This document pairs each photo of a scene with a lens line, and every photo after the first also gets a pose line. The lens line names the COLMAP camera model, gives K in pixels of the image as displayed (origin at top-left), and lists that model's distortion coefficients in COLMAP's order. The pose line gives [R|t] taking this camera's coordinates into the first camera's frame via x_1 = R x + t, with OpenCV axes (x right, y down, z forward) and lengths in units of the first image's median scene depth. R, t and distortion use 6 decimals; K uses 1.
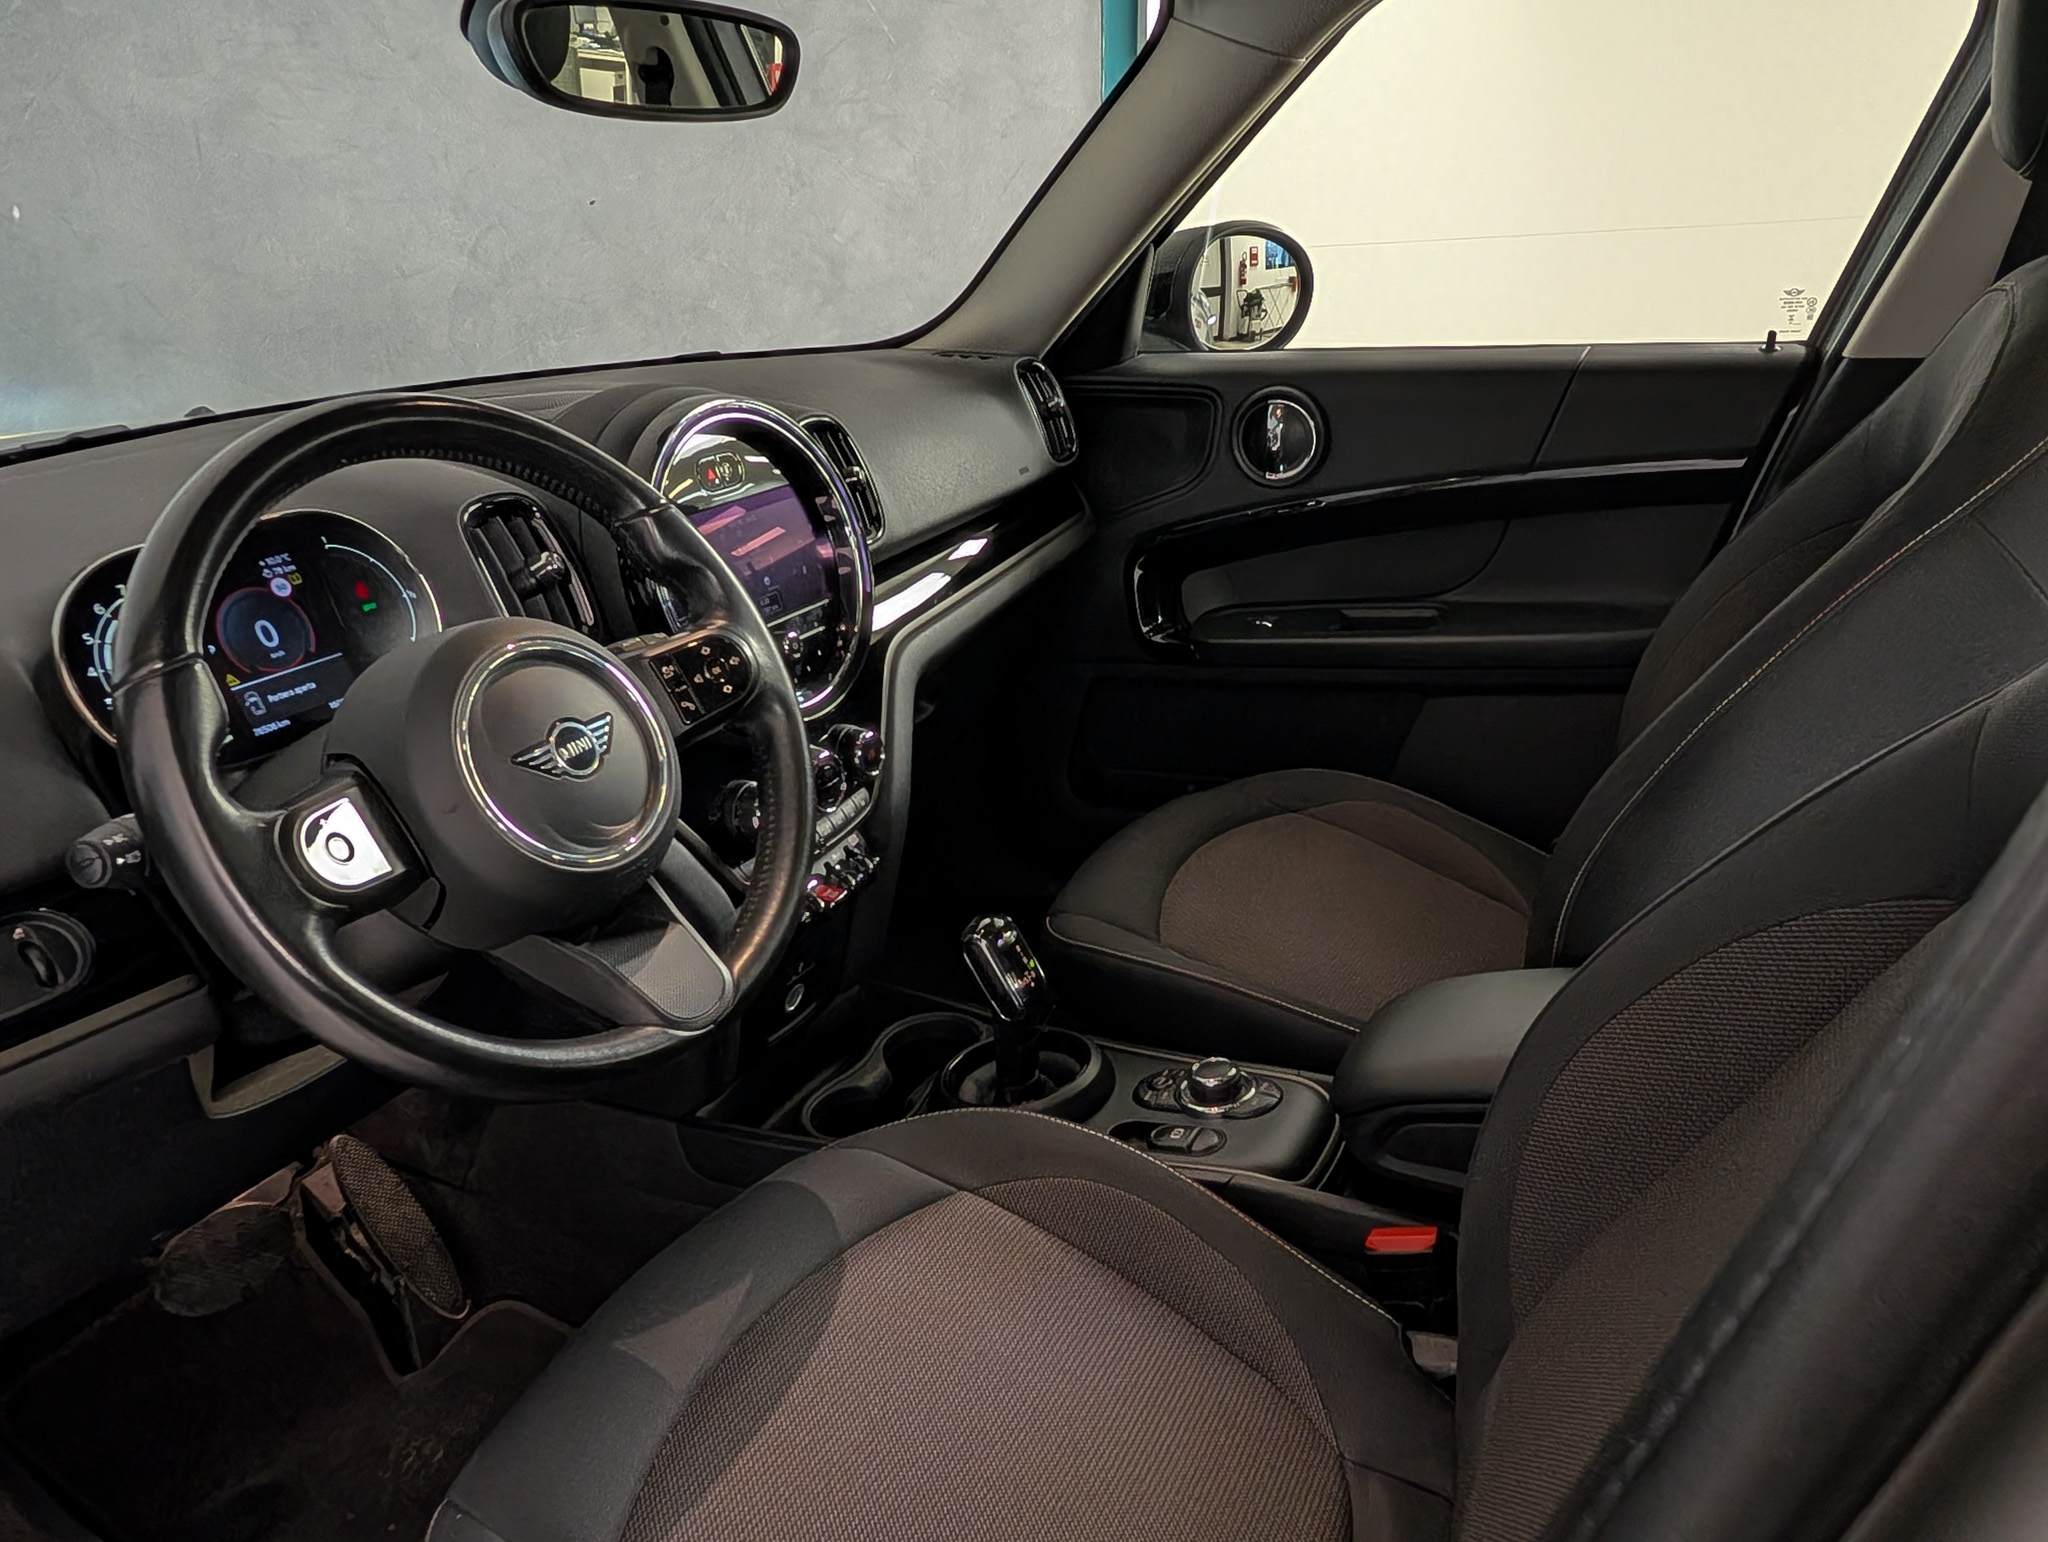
lens RADIAL K [[1579.8, 0, 1024.8], [0, 1579.8, 831.7], [0, 0, 1]] dist [0.002932, -0.039652]
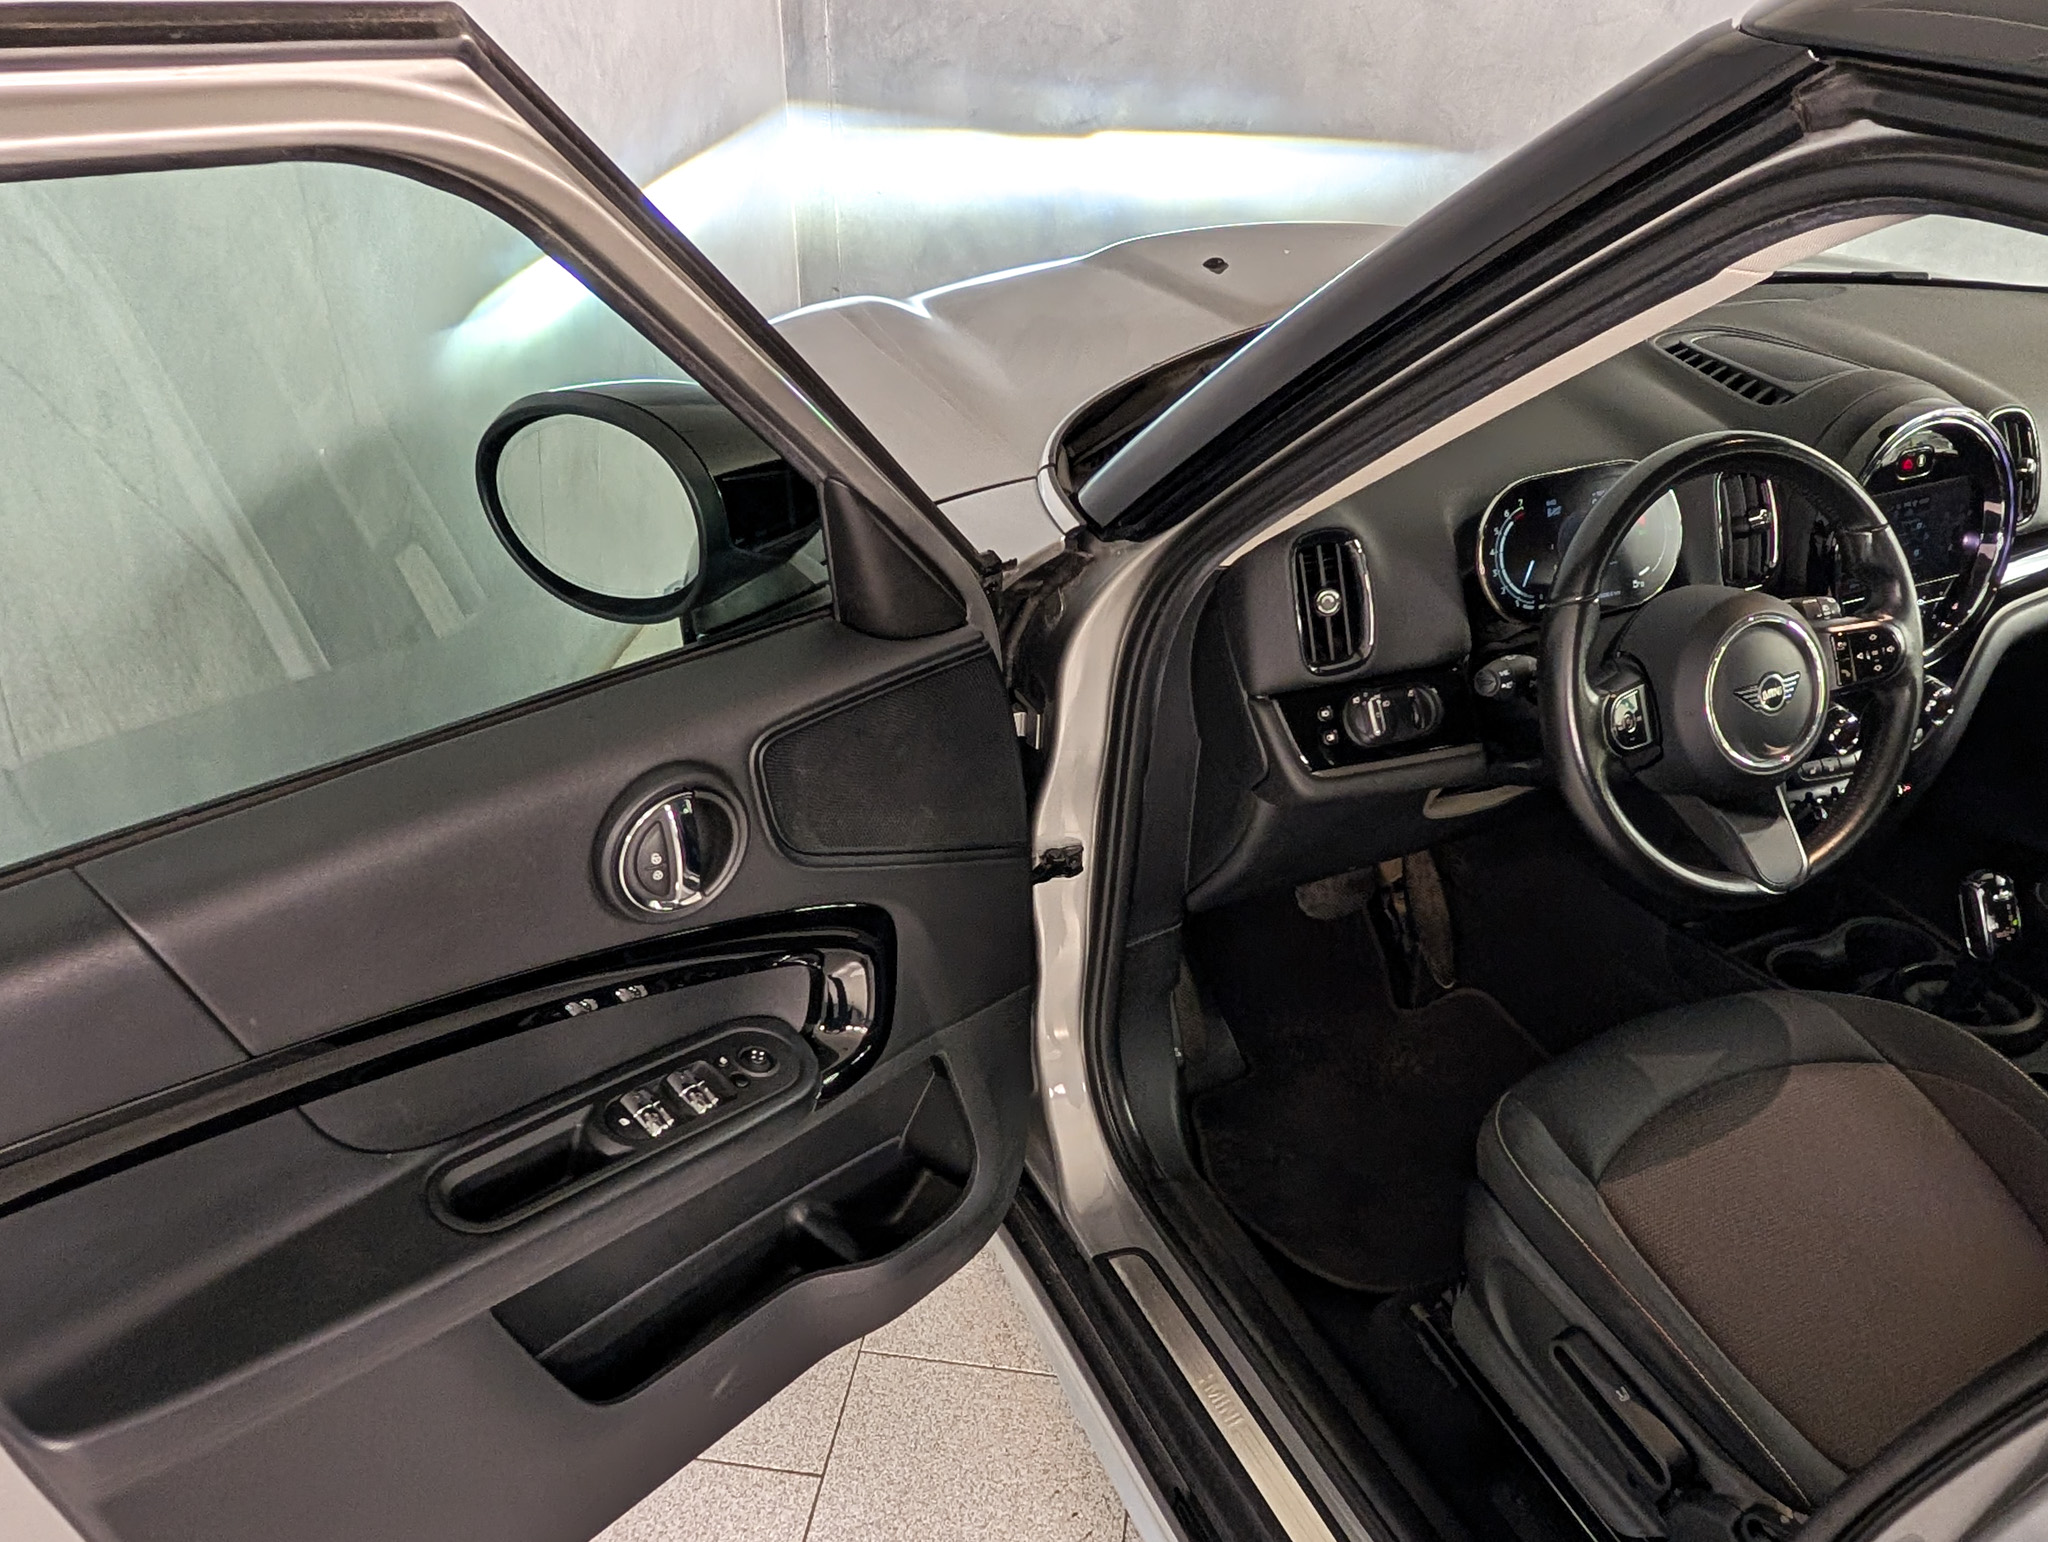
lens RADIAL K [[1579.8, 0, 1024.8], [0, 1579.8, 831.7], [0, 0, 1]] dist [0.002932, -0.039652]
pose [[0.795596, 0.371393, -0.478638, -0.067539], [-0.286721, 0.926801, 0.242549, -0.077180], [0.533683, -0.055736, 0.843846, -0.578792]]
